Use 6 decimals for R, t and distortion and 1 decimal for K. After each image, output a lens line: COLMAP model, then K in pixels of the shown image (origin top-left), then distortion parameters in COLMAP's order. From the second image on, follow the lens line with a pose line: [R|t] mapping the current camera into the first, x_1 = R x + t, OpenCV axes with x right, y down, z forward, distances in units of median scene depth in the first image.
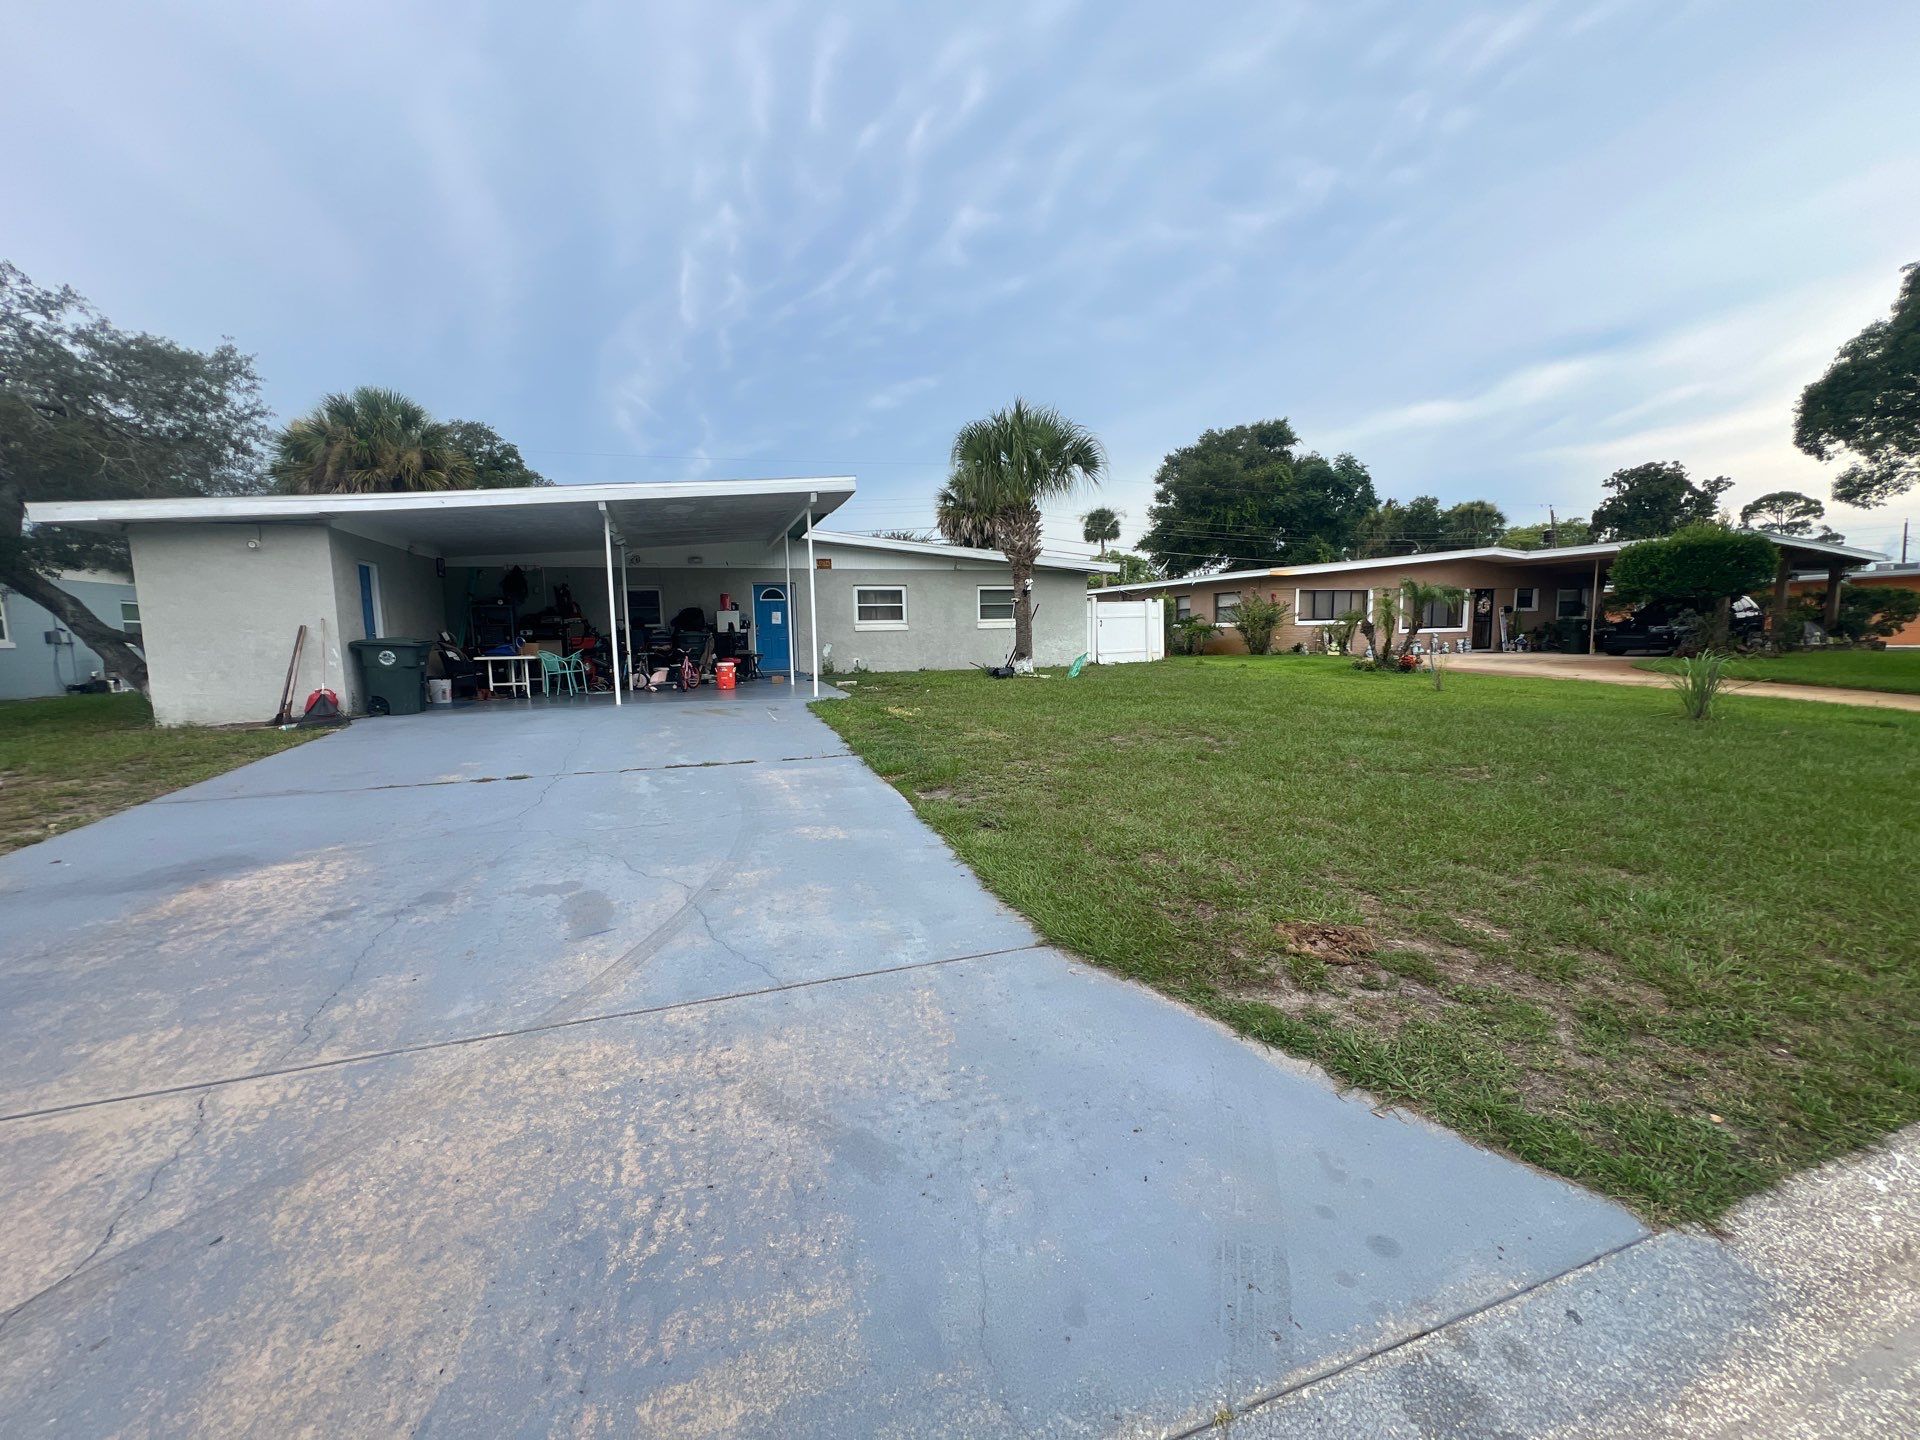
lens RADIAL K [[766.0, 0, 957.7], [0, 766.0, 717.8], [0, 0, 1]] dist [-0.001031, 0.000111]
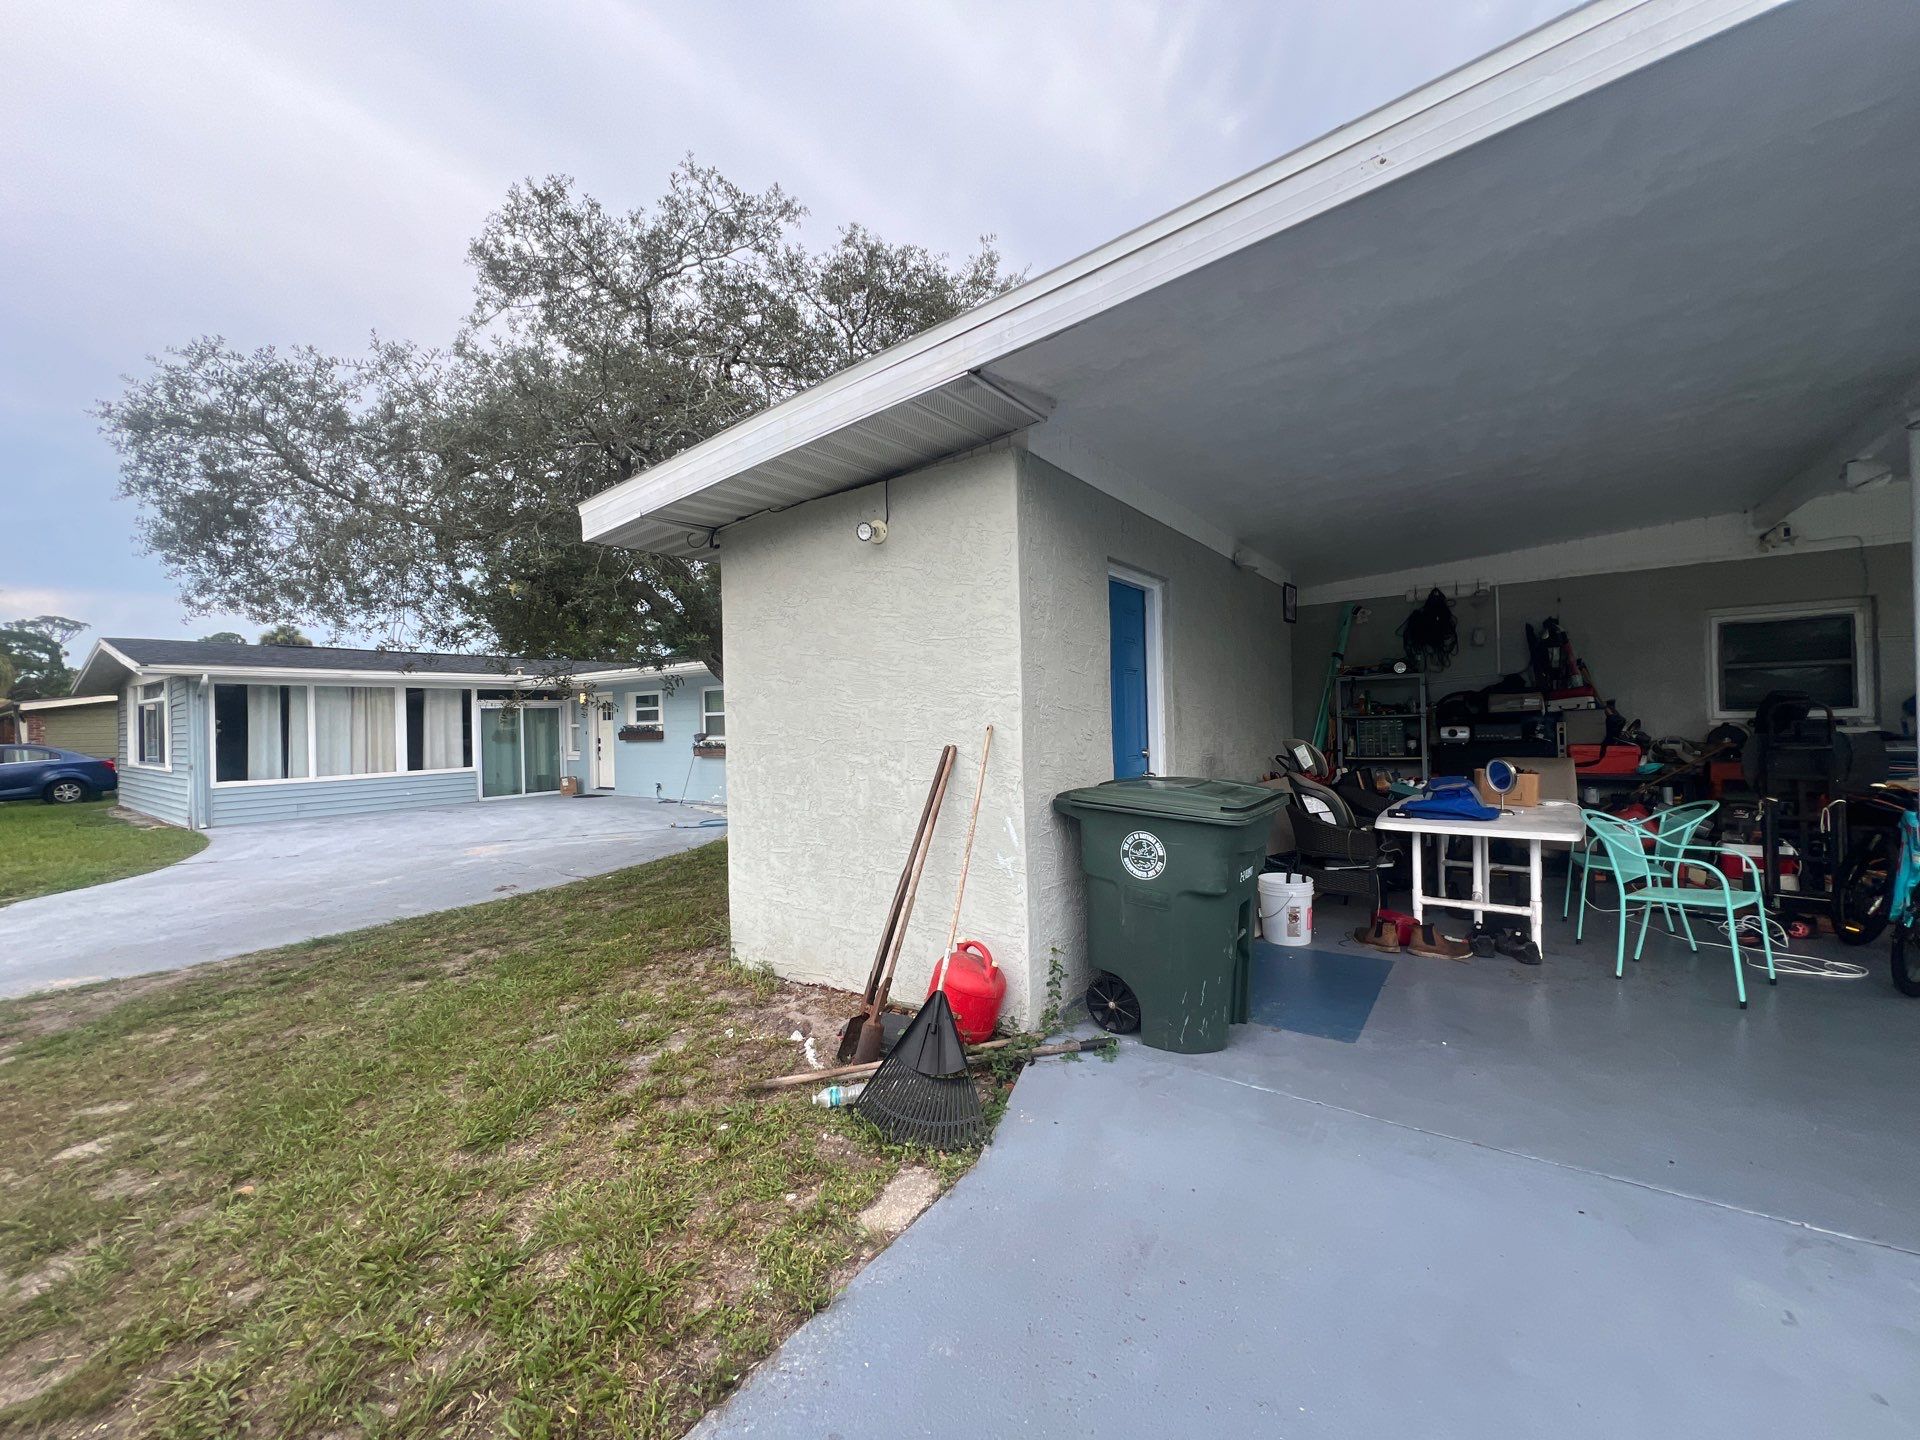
lens RADIAL K [[766.0, 0, 957.7], [0, 766.0, 717.8], [0, 0, 1]] dist [-0.001031, 0.000111]
pose [[0.565733, 0.000803, -0.824588, -0.524406], [-0.079909, 0.995346, -0.053854, -0.106201], [0.820707, 0.096359, 0.563165, 0.744999]]
